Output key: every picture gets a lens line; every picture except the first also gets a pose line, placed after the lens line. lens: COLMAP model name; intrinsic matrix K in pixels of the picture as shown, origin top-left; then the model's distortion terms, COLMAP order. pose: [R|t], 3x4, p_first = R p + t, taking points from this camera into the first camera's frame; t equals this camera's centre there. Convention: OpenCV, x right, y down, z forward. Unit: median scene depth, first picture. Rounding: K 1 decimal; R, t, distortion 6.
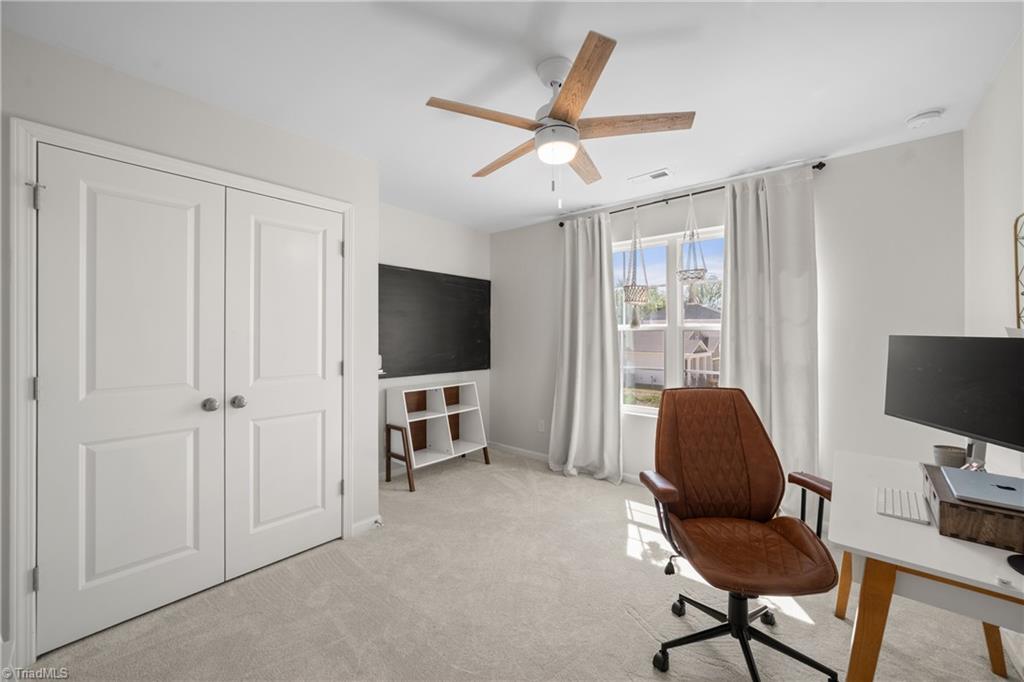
lens RADIAL K [[393.1, 0, 510.6], [0, 393.1, 336.4], [0, 0, 1]] dist [-0.003770, -0.000145]
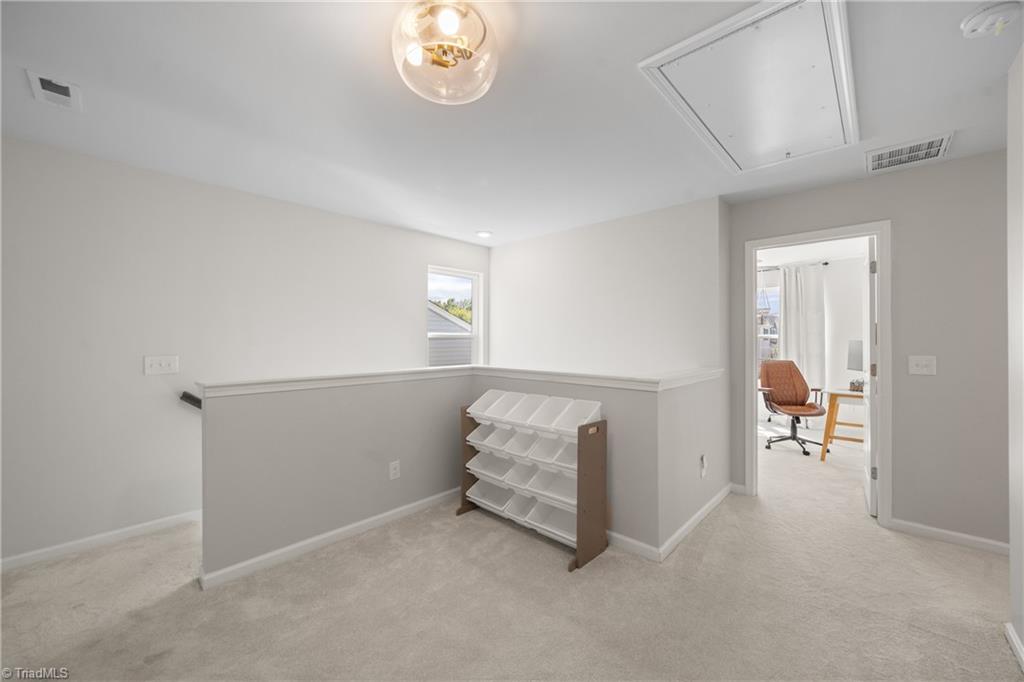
lens RADIAL K [[393.1, 0, 513.1], [0, 393.1, 341.0], [0, 0, 1]] dist [-0.003770, -0.000145]
pose [[0.999446, 0.005593, -0.032795, -1.024902], [-0.005645, 0.999983, -0.001490, 0.014163], [0.032786, 0.001675, 0.999461, -1.444525]]
